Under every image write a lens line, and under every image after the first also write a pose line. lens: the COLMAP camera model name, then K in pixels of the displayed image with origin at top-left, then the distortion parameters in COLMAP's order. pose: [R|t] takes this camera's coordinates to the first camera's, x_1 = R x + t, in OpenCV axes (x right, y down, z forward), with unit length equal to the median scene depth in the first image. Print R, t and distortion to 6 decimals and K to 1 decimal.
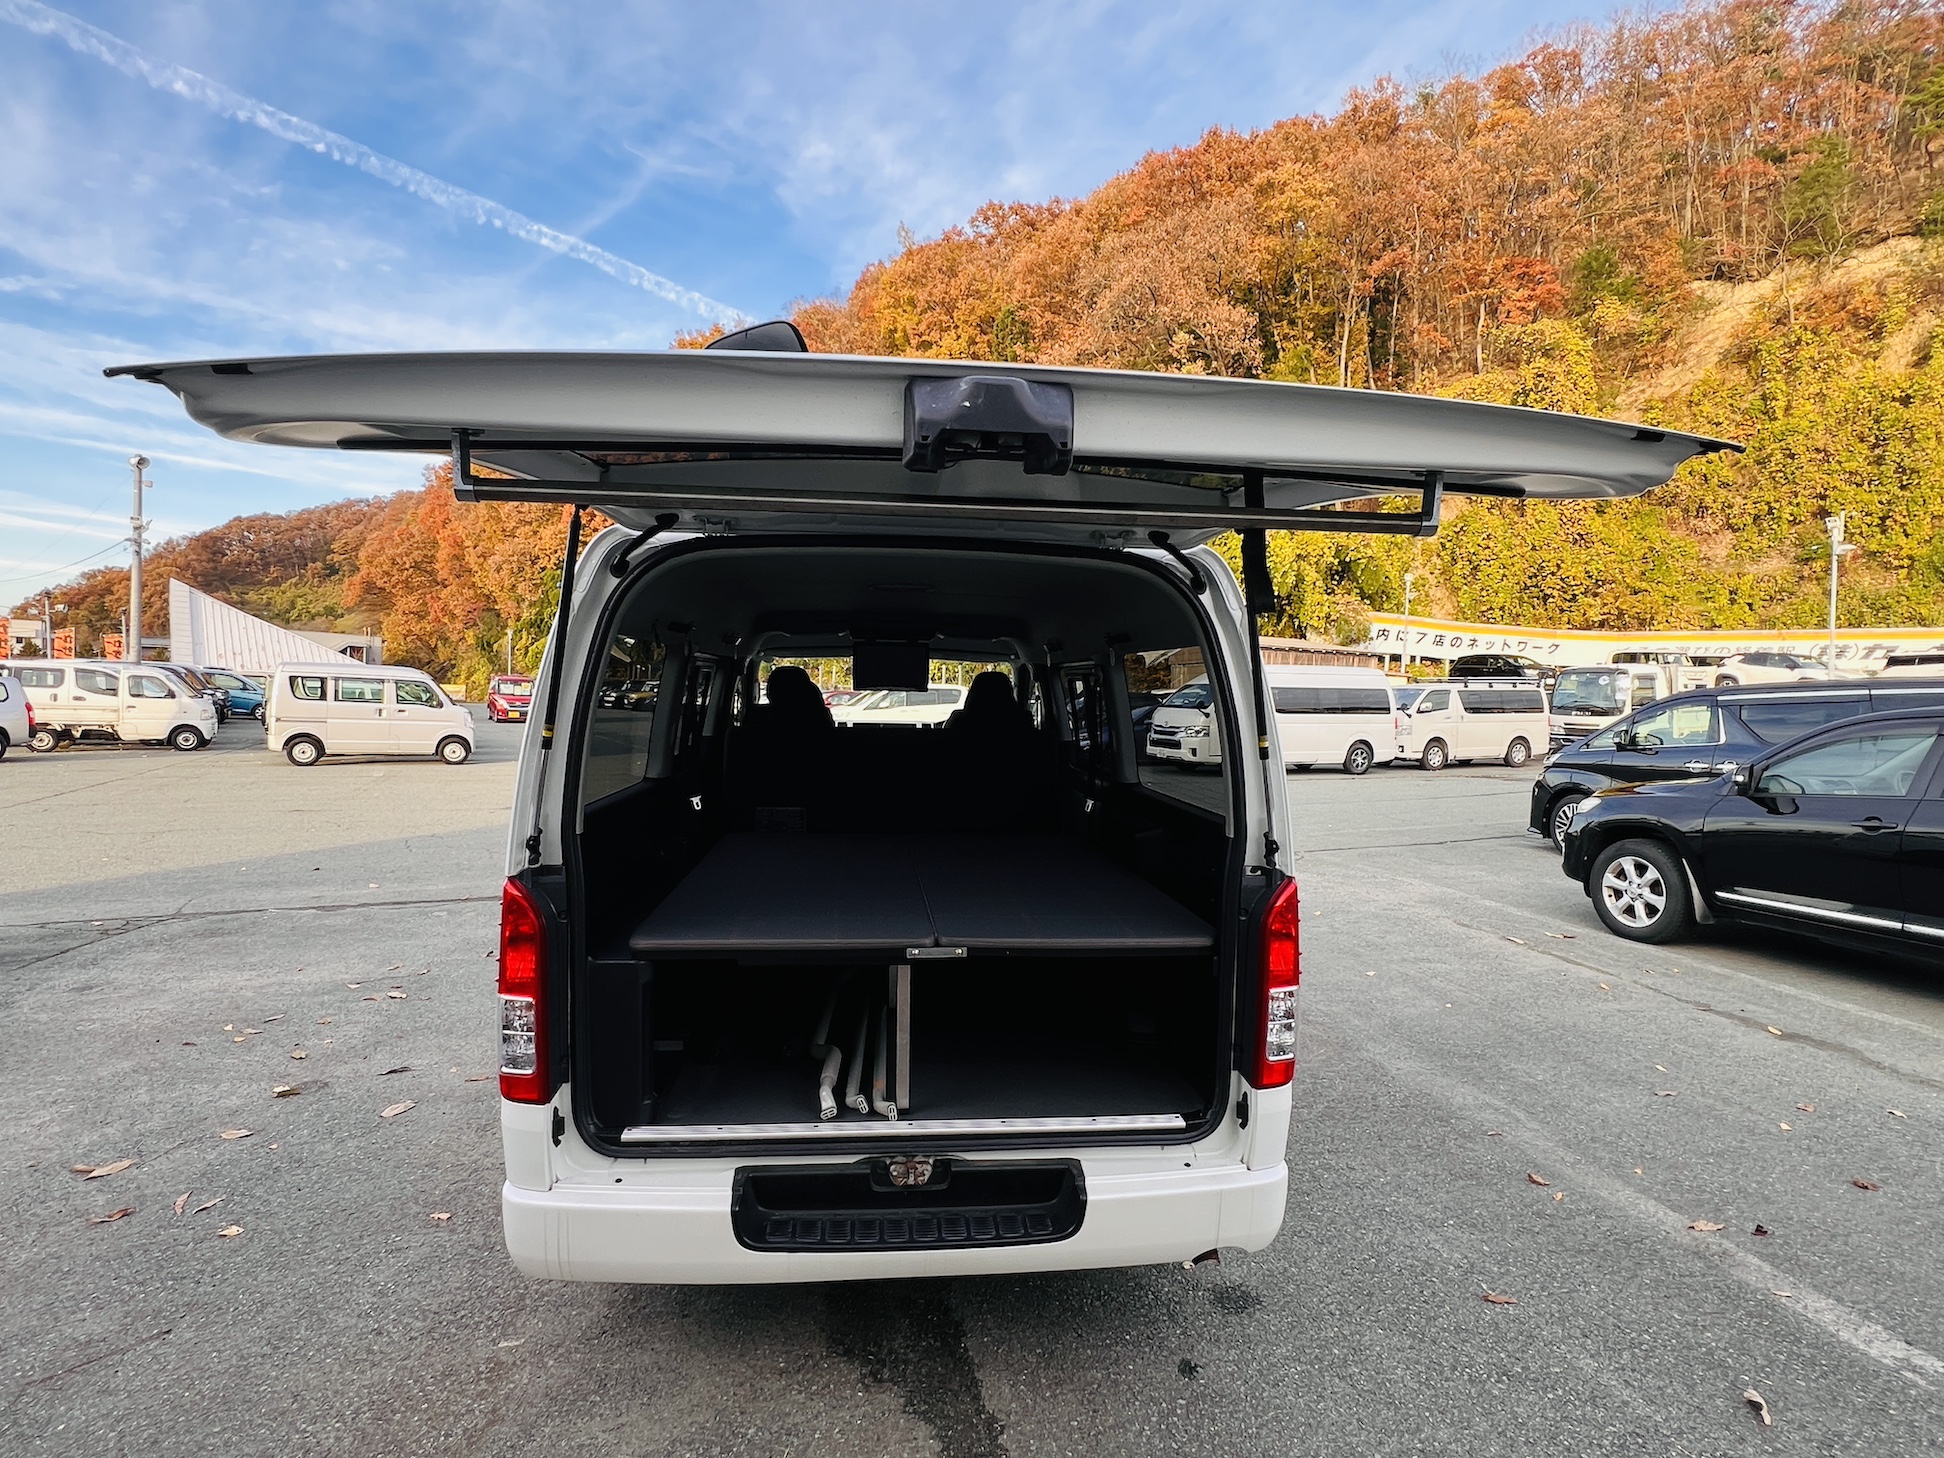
lens RADIAL K [[1014.8, 0, 974.3], [0, 1014.8, 732.3], [0, 0, 1]] dist [-0.001611, 0.000508]
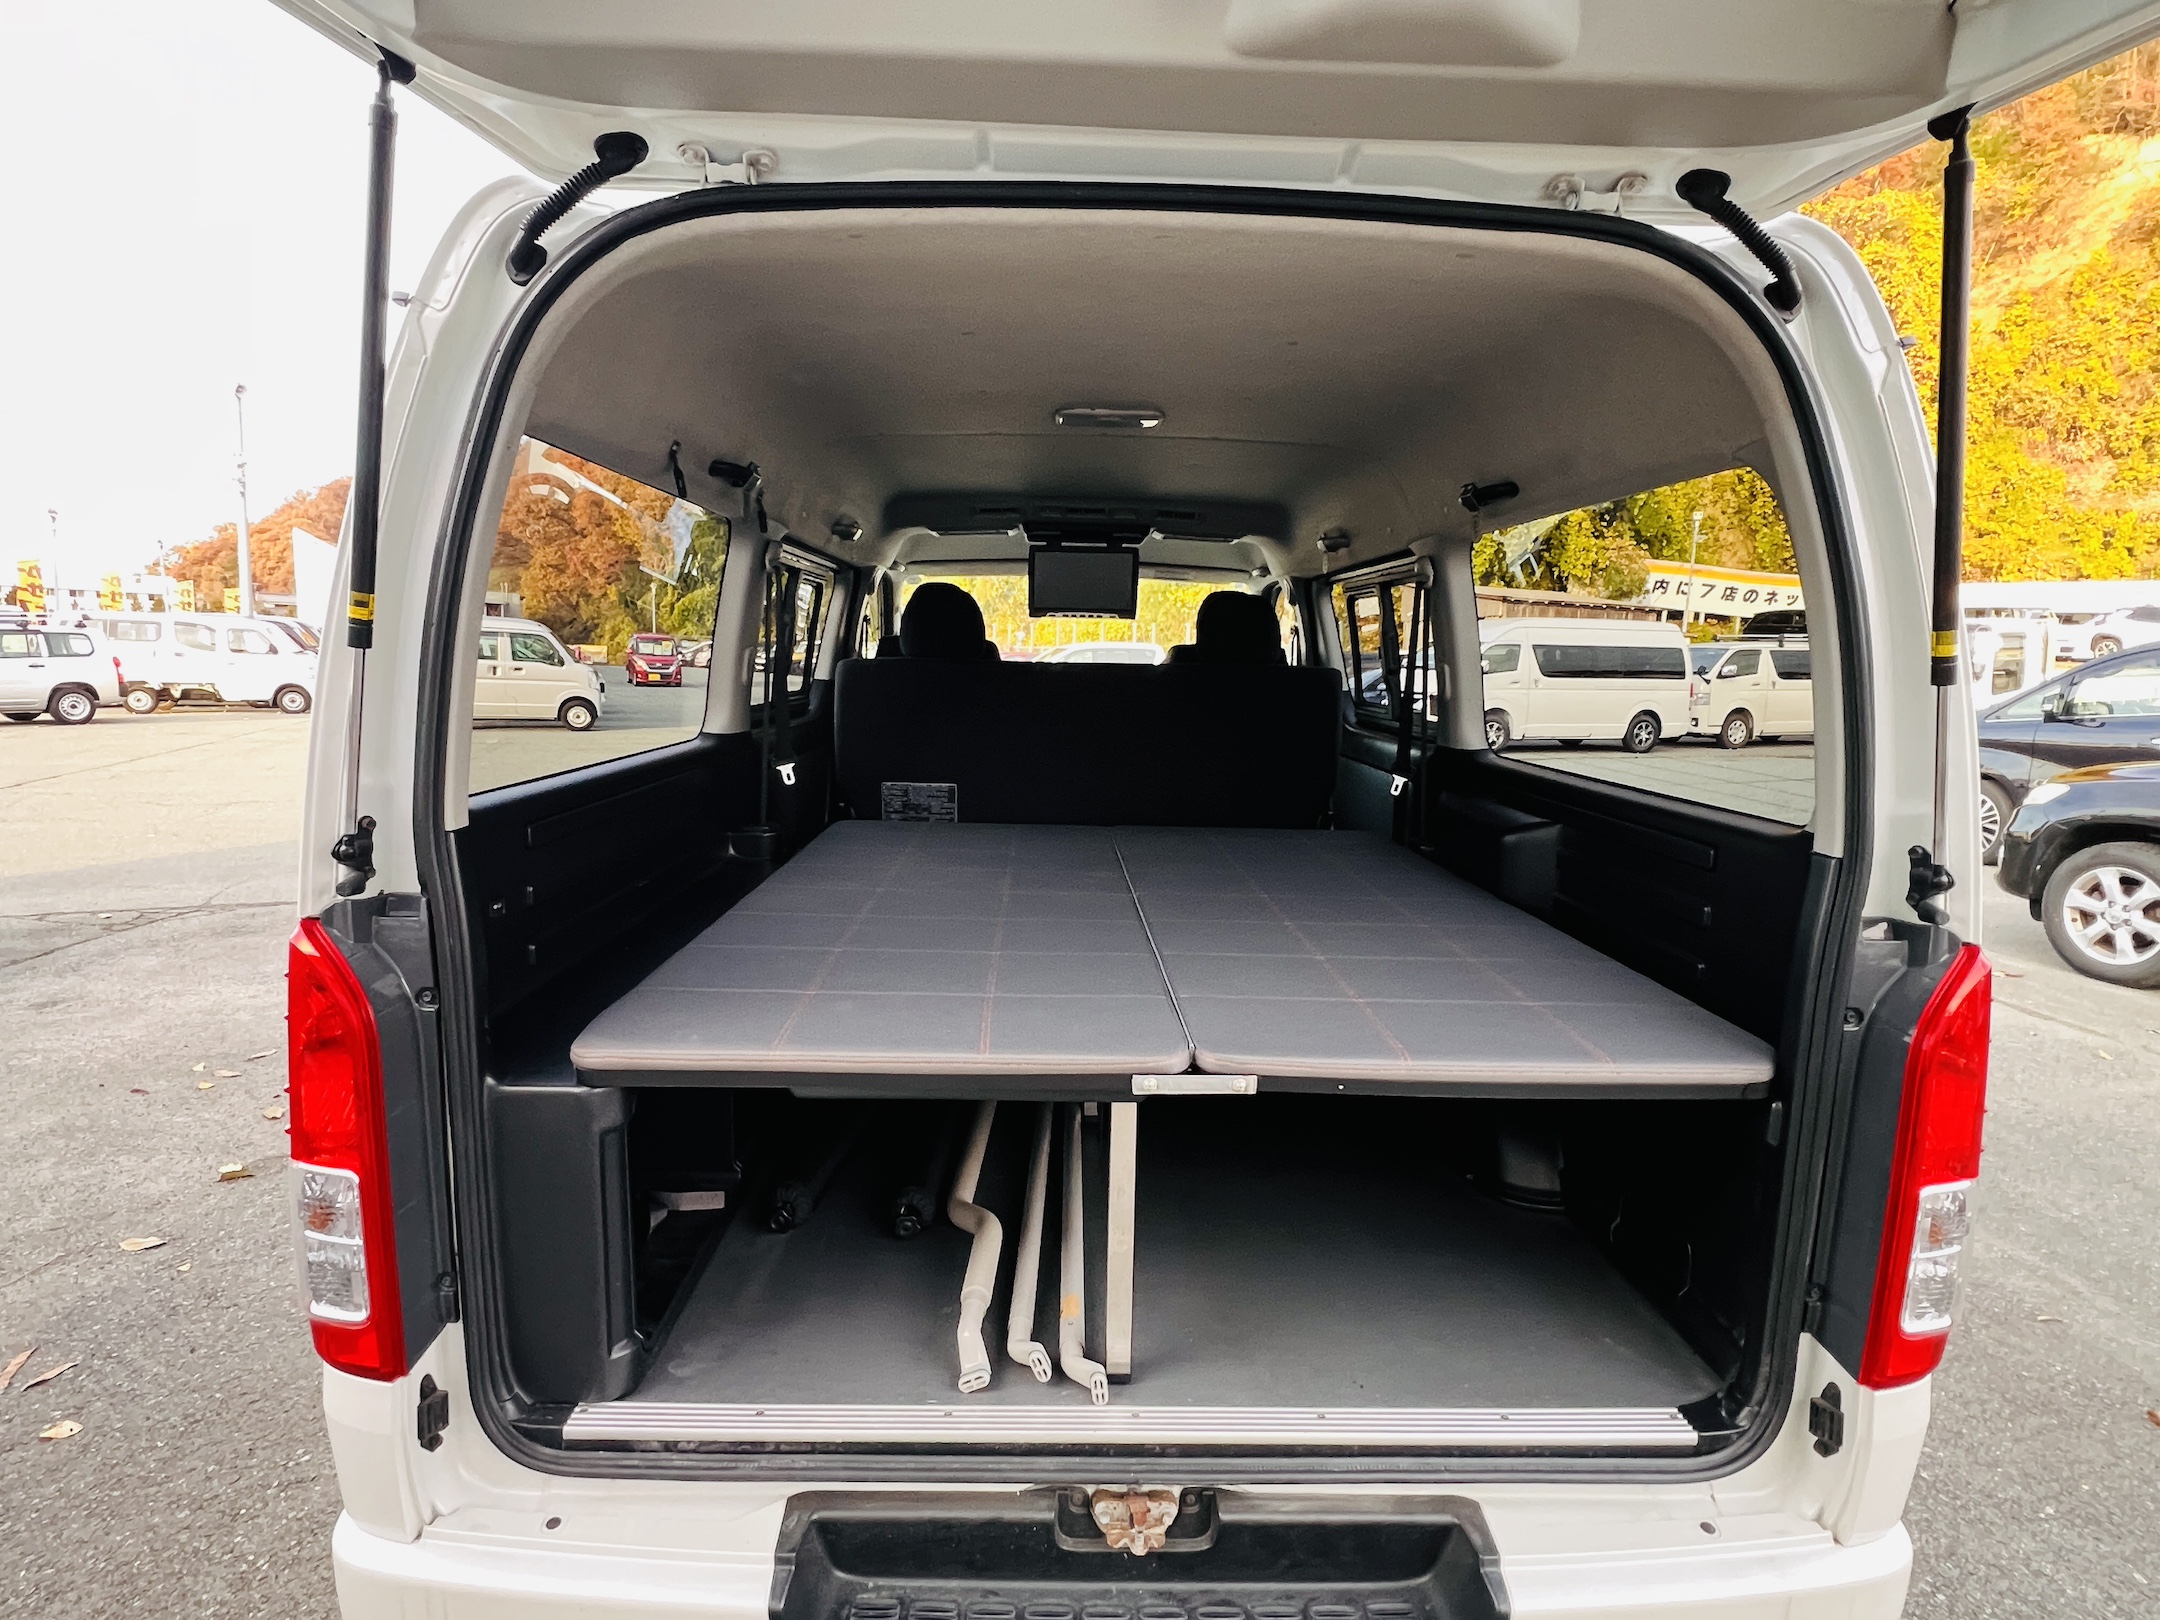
lens RADIAL K [[1125.7, 0, 1080.0], [0, 1125.7, 810.0], [0, 0, 1]] dist [0.000326, 0.000018]
pose [[0.997109, 0.013785, -0.074724, -0.012861], [-0.006644, 0.995457, 0.094979, 0.008896], [0.075694, -0.094208, 0.992671, 0.115829]]
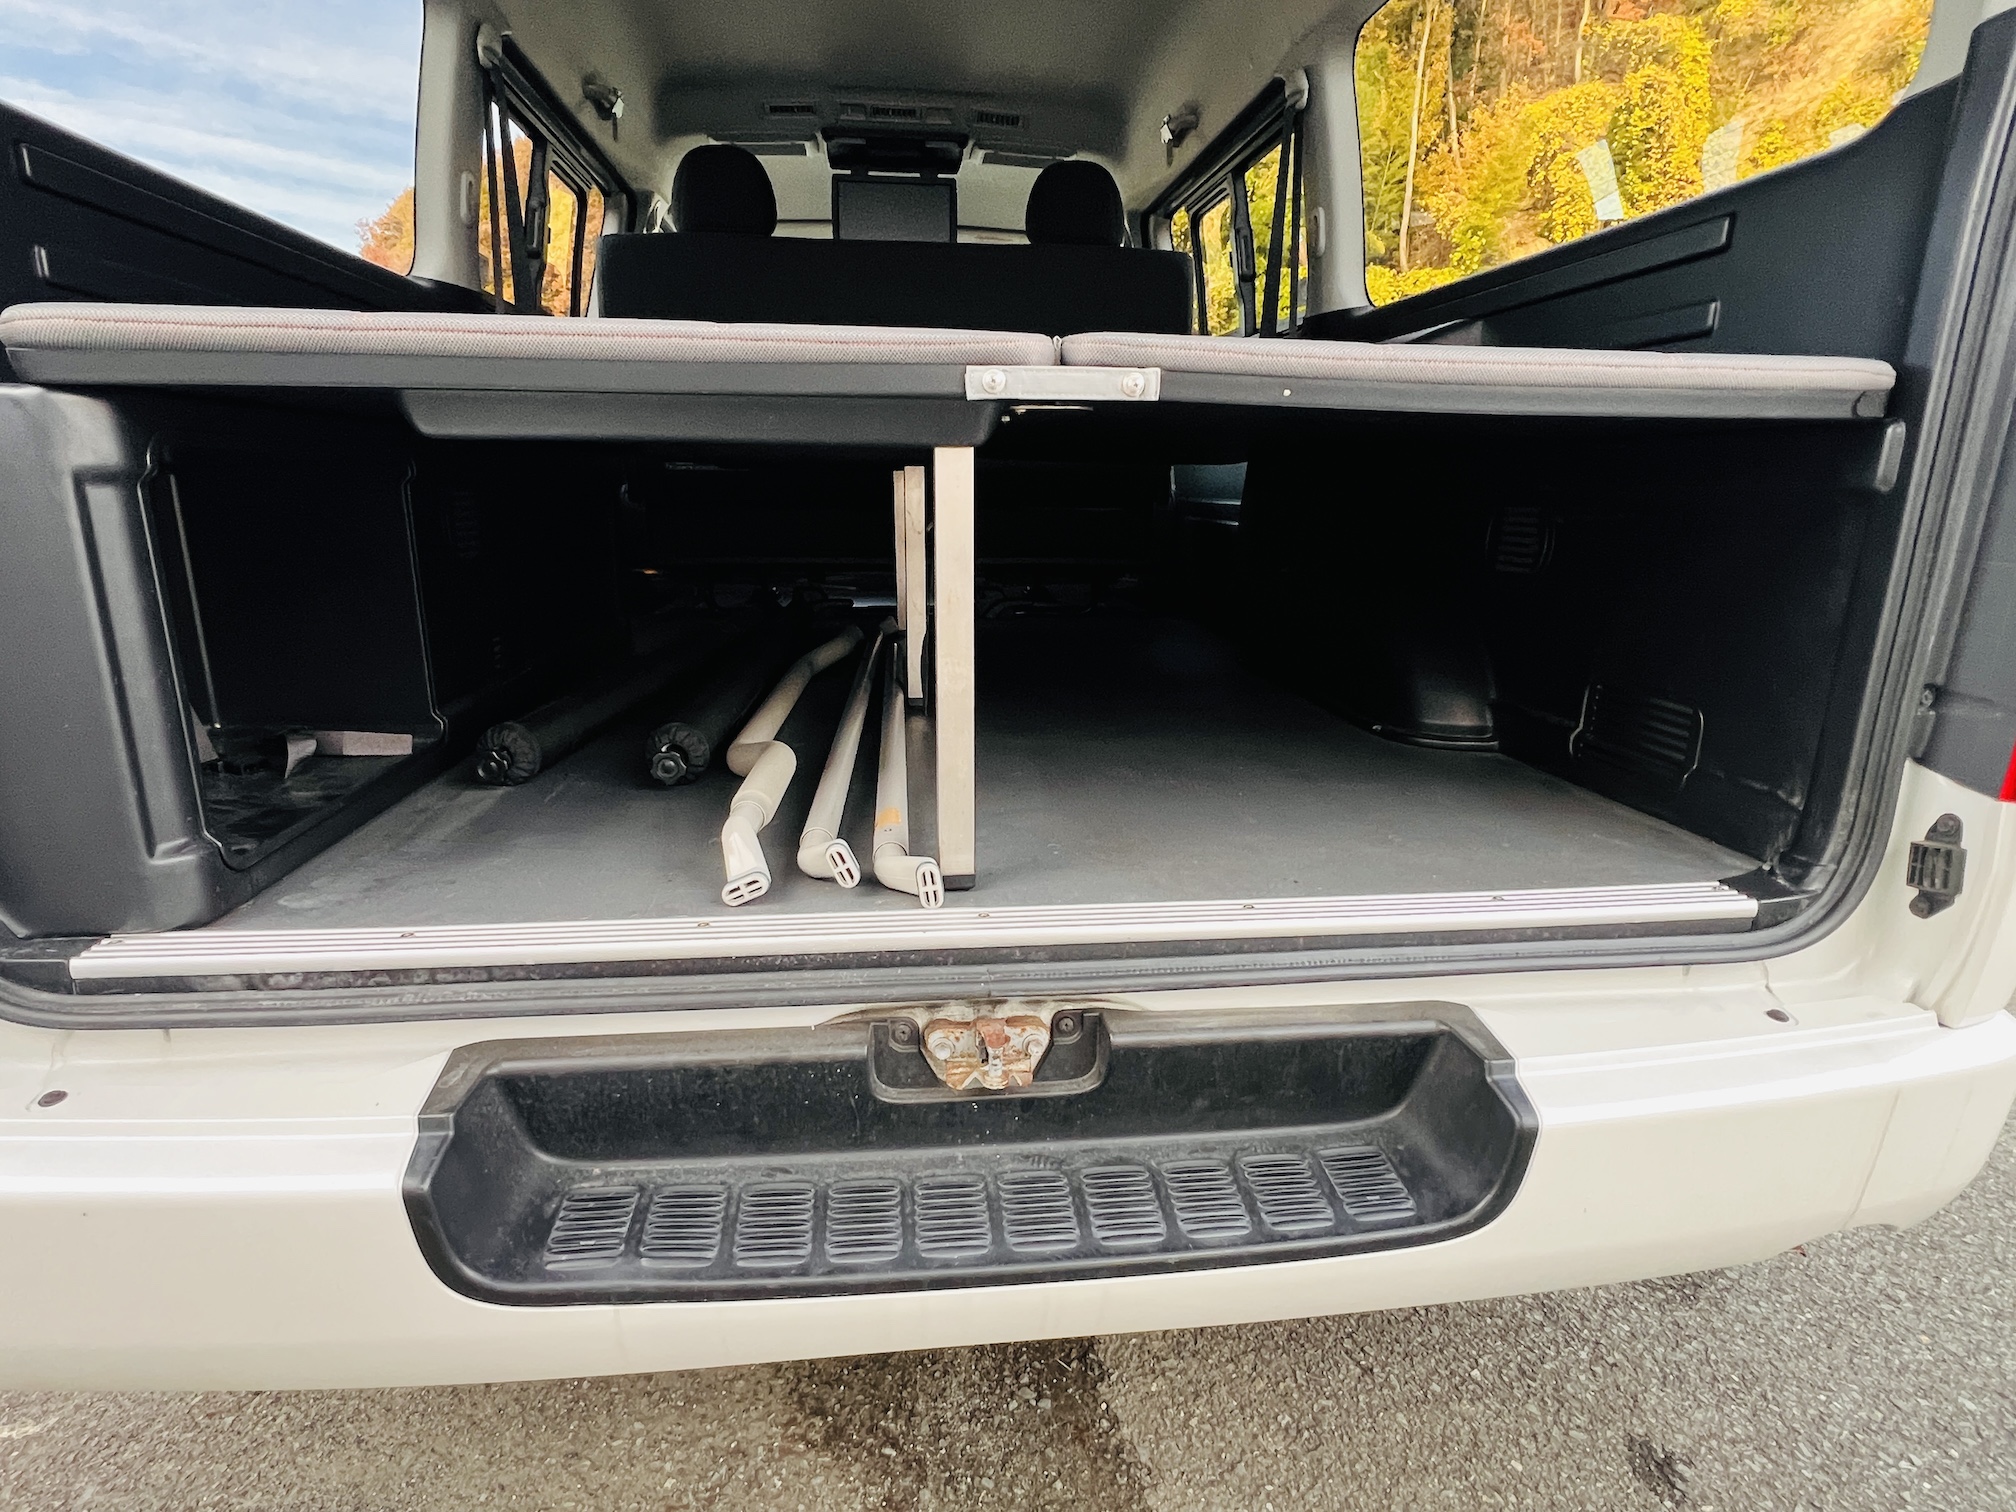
lens RADIAL K [[1054.0, 0, 1000.4], [0, 1054.0, 748.0], [0, 0, 1]] dist [-0.000819, 0.000409]
pose [[0.999883, -0.011048, 0.010566, -0.014738], [0.008707, 0.979679, 0.200385, 0.063394], [-0.012566, -0.200269, 0.979660, 0.161838]]
